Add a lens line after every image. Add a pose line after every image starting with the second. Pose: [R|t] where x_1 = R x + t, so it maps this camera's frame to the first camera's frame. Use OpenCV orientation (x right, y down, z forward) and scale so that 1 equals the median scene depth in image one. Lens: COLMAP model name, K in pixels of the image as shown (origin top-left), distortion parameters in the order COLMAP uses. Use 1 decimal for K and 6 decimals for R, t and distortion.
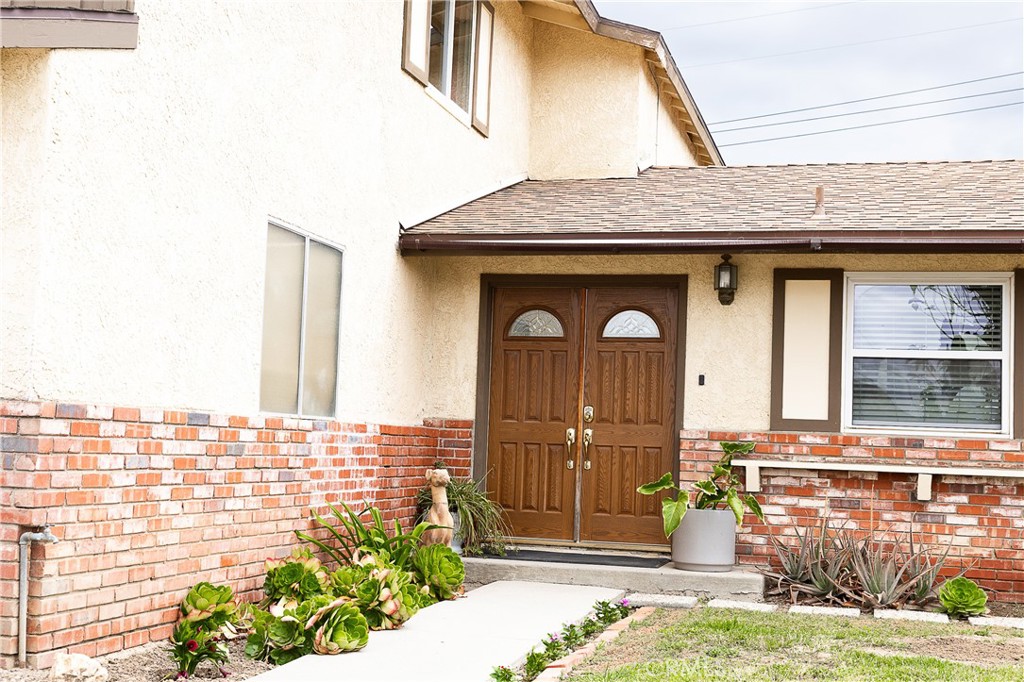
lens RADIAL K [[1308.4, 0, 511.3], [0, 1308.4, 341.7], [0, 0, 1]] dist [0.025737, 0.000000]
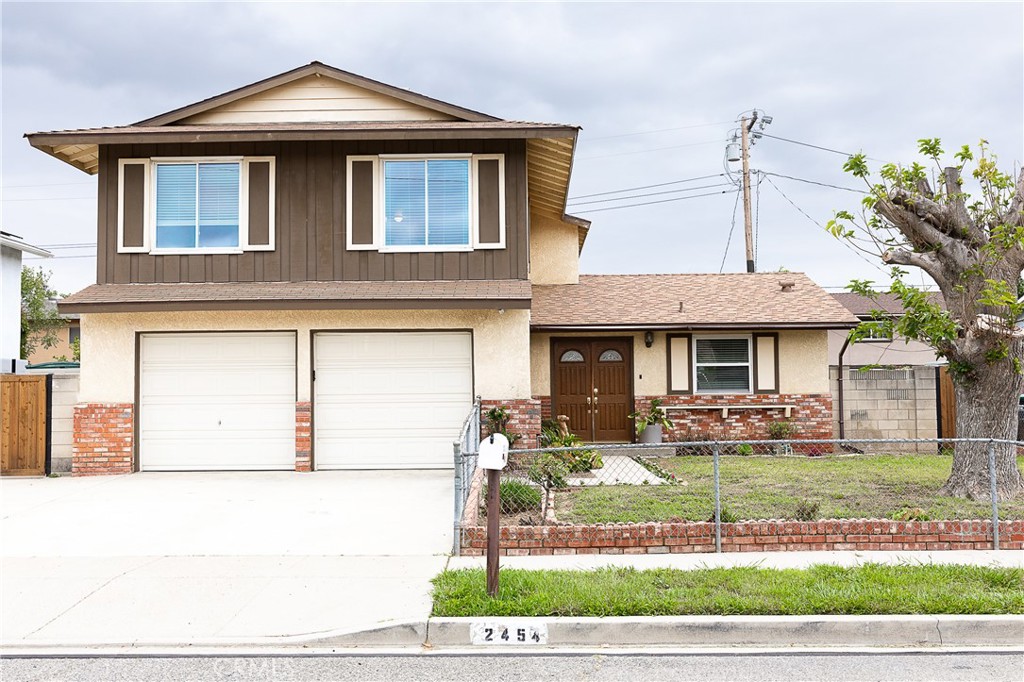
lens RADIAL K [[1091.5, 0, 512.5], [0, 1091.5, 347.0], [0, 0, 1]] dist [0.022072, 0.000000]
pose [[0.970862, -0.033181, 0.237332, -0.639595], [0.027269, 0.999232, 0.028151, -0.101931], [-0.238083, -0.020859, 0.971021, -1.088072]]
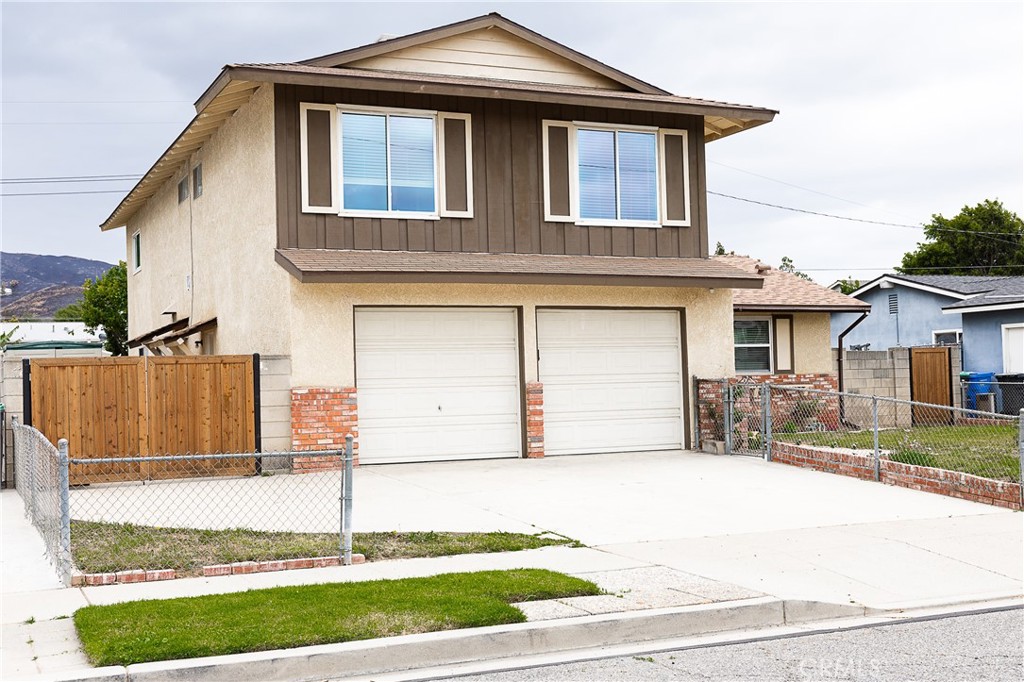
lens RADIAL K [[1284.9, 0, 512.9], [0, 1284.9, 338.1], [0, 0, 1]] dist [0.019063, 0.000000]
pose [[0.771477, -0.030877, 0.635507, -1.779080], [0.005133, 0.999091, 0.042311, -0.122487], [-0.636236, -0.029380, 0.770935, -0.766330]]
